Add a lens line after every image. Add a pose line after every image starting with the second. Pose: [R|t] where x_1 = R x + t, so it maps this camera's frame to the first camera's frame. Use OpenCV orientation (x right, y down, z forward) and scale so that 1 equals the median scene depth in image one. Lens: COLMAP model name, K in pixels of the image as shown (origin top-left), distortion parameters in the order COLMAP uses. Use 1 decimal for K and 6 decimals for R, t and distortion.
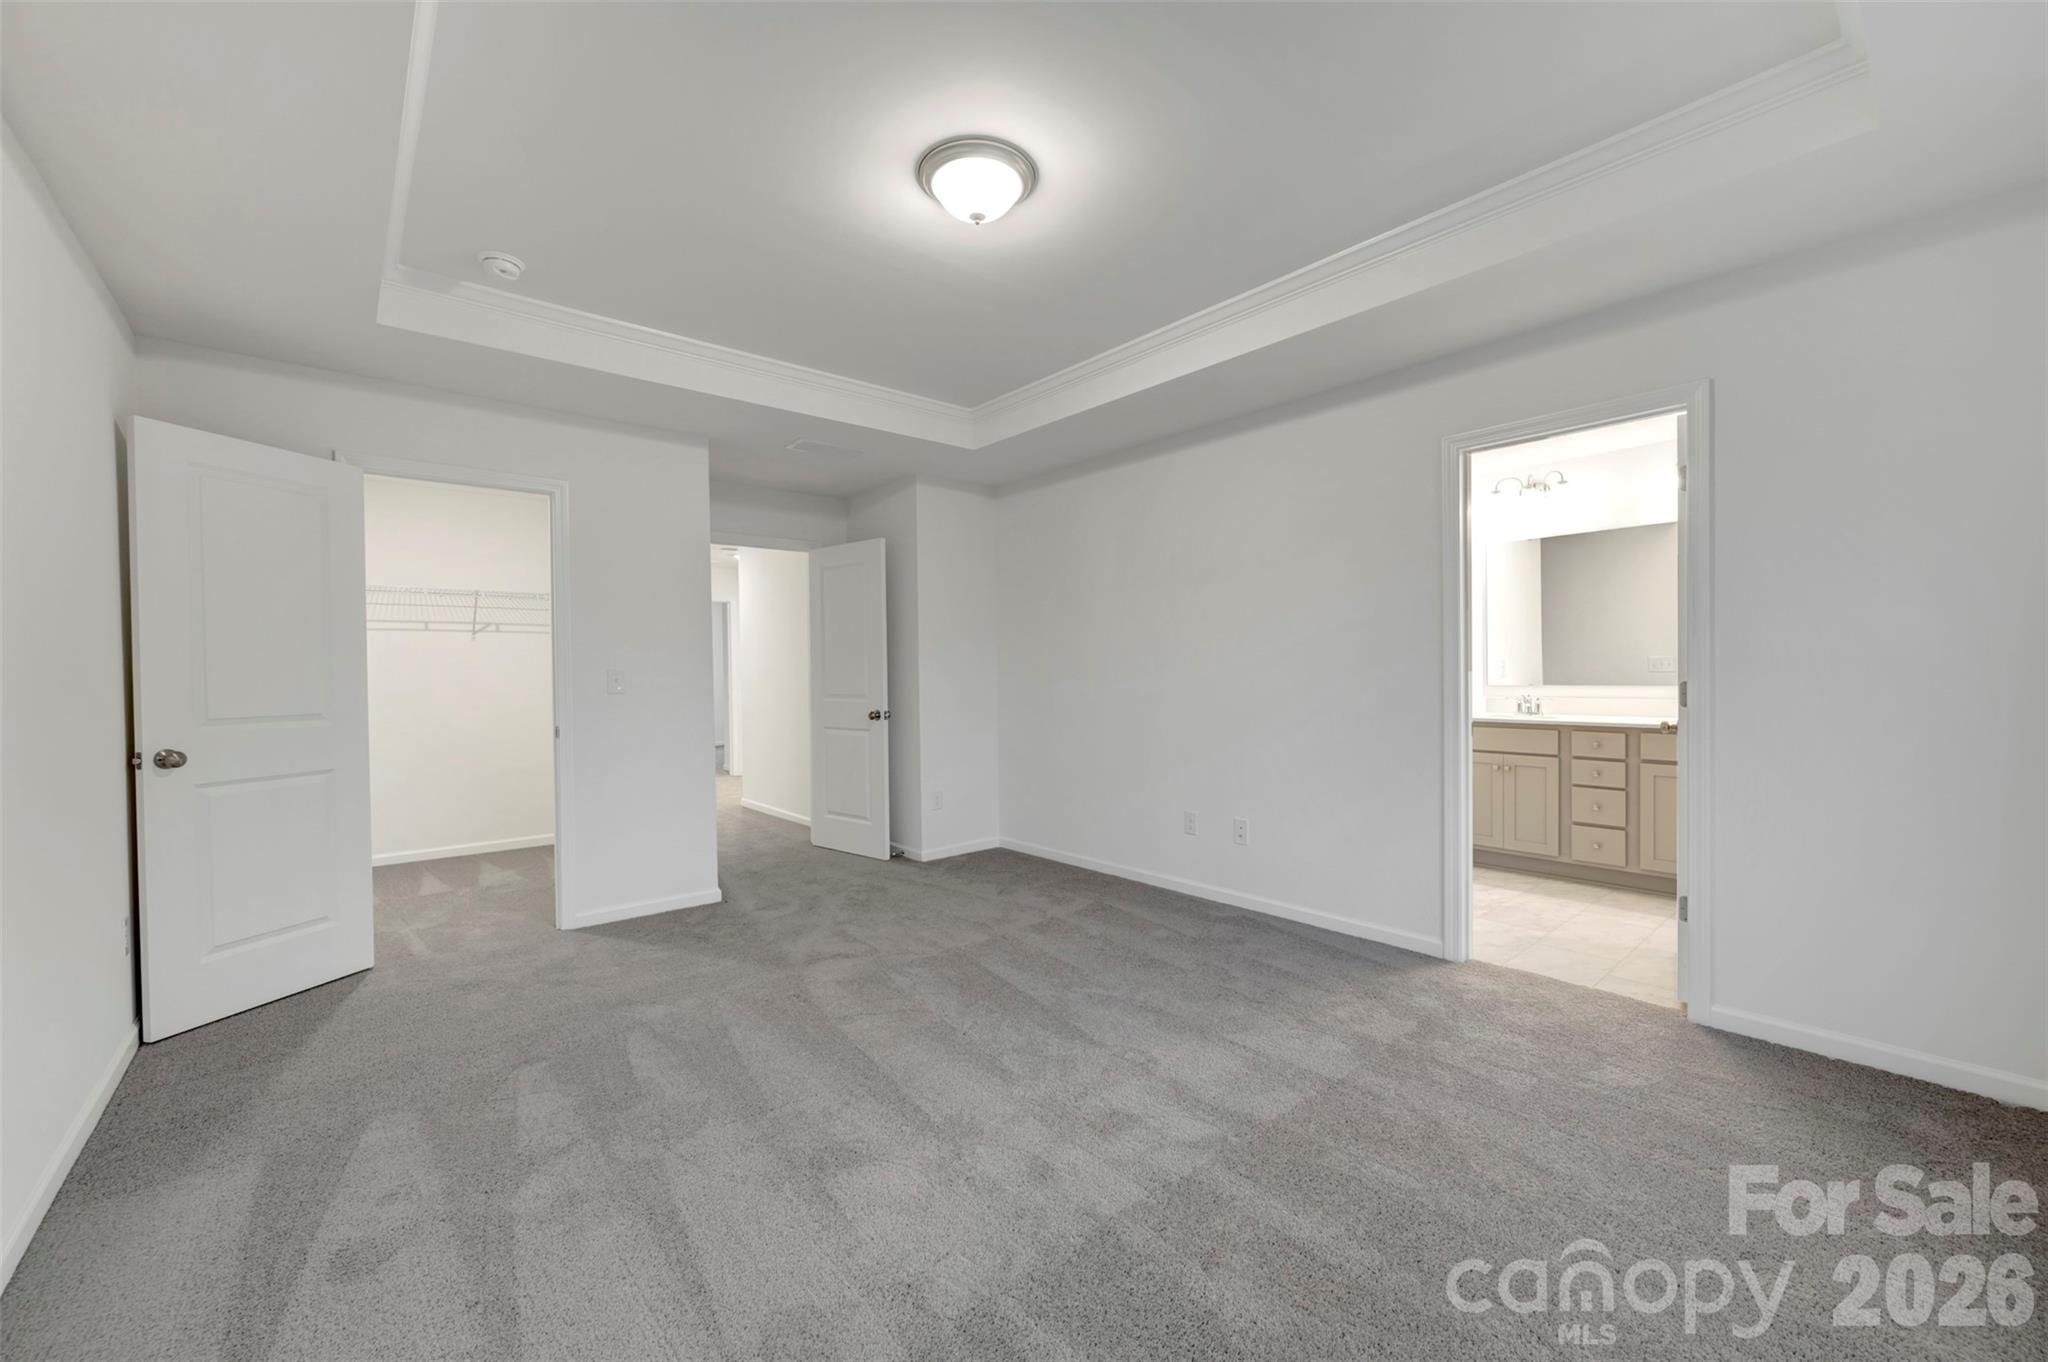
lens RADIAL K [[809.1, 0, 1024.1], [0, 809.1, 688.6], [0, 0, 1]] dist [0.000910, 0.000741]
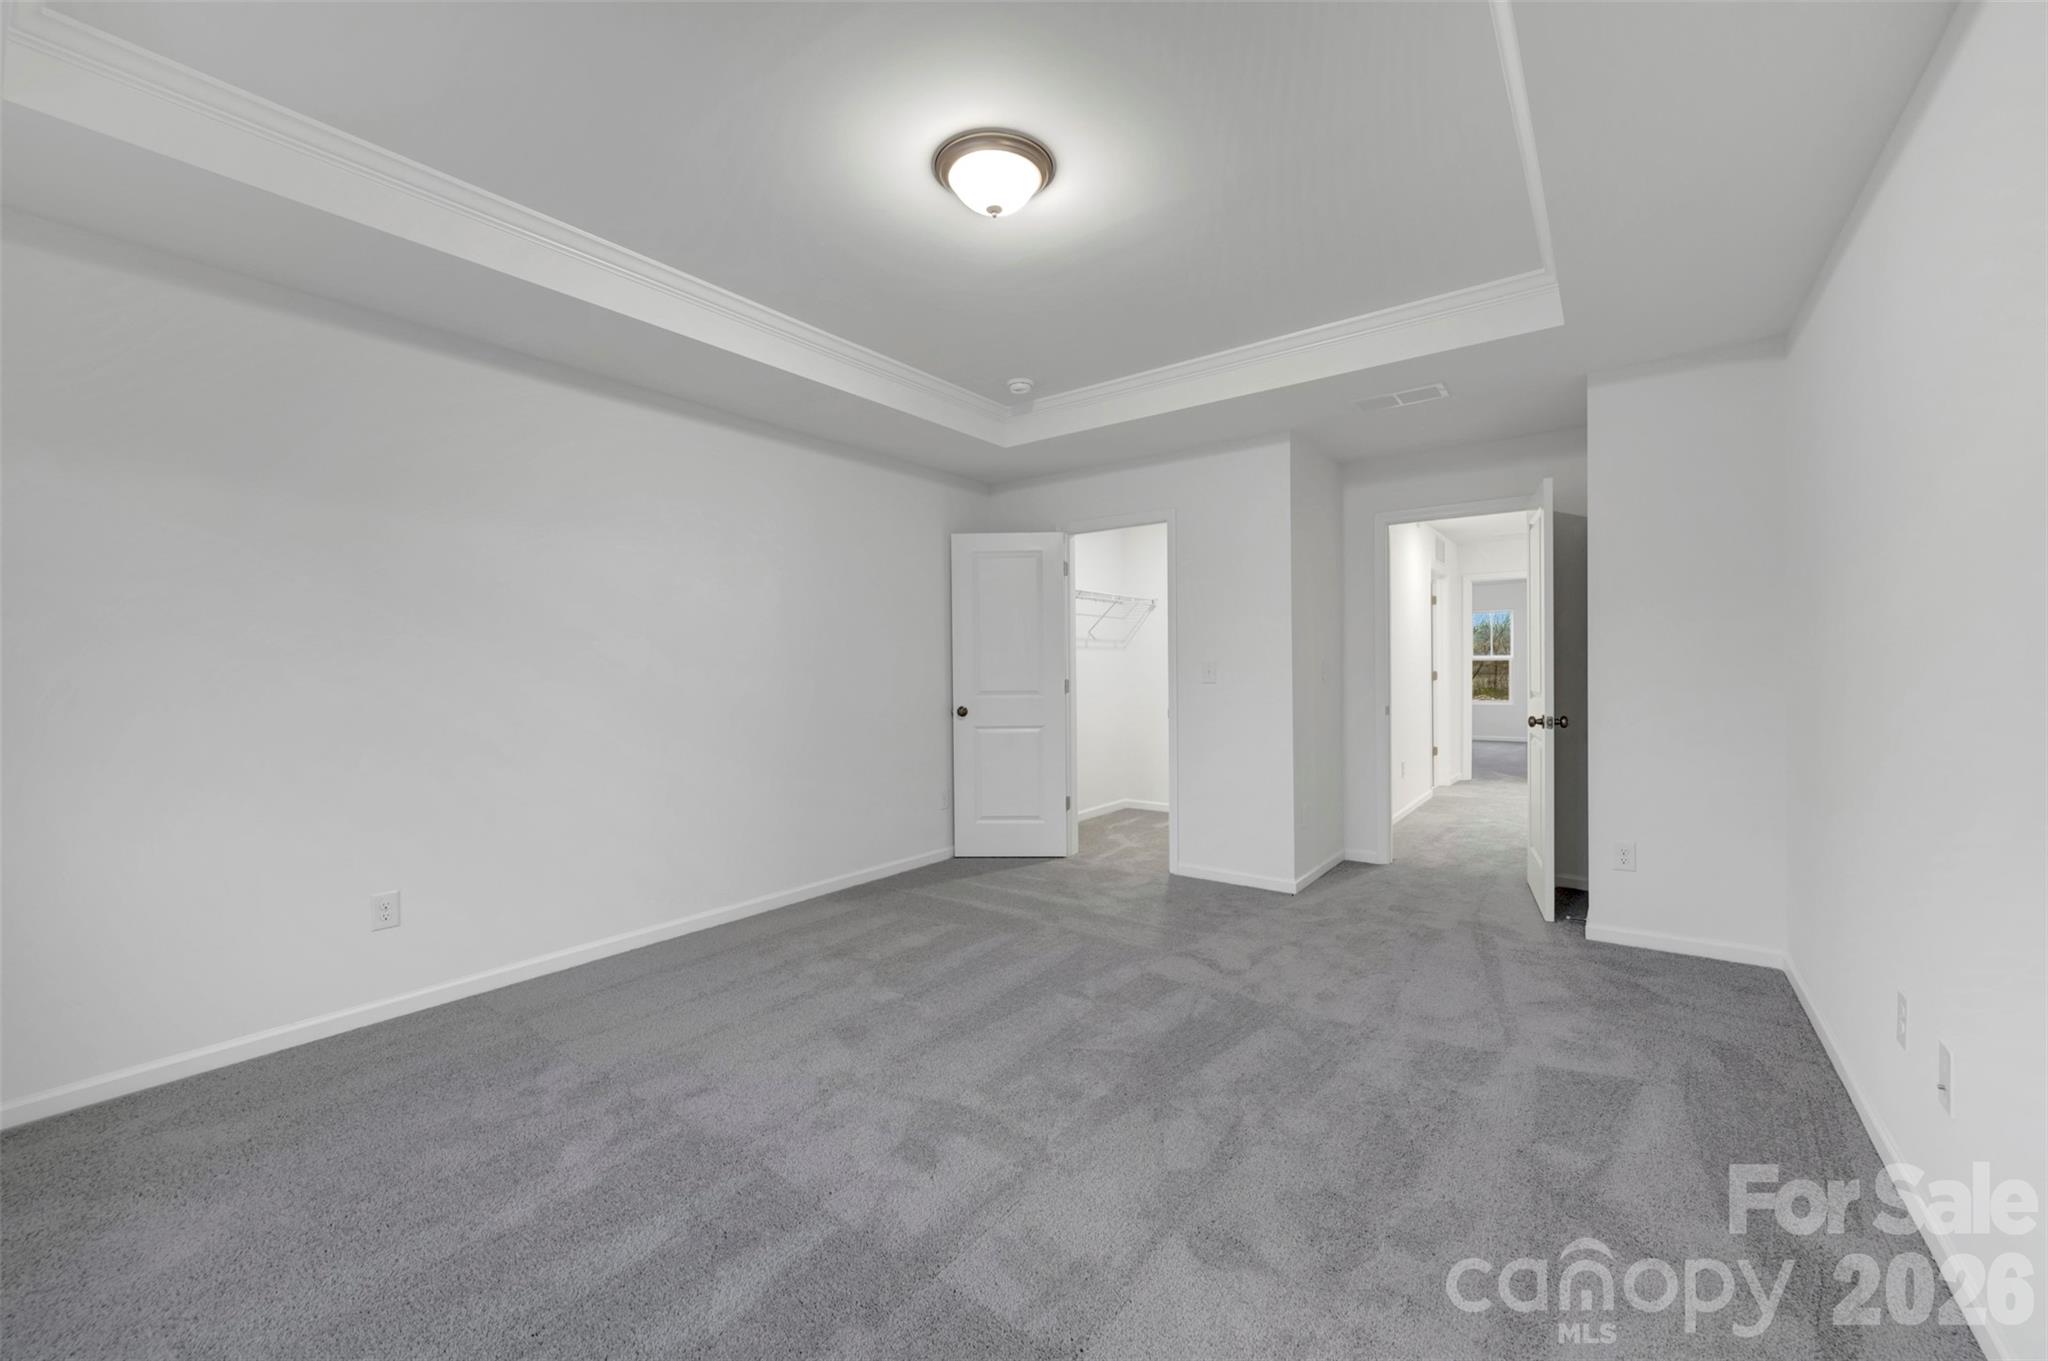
lens RADIAL K [[809.1, 0, 1024.1], [0, 809.1, 686.1], [0, 0, 1]] dist [0.000910, 0.000741]
pose [[0.212577, 0.023595, -0.976859, 0.795680], [-0.011783, 0.999698, 0.021583, -0.015261], [0.977073, 0.006922, 0.212791, 0.711332]]
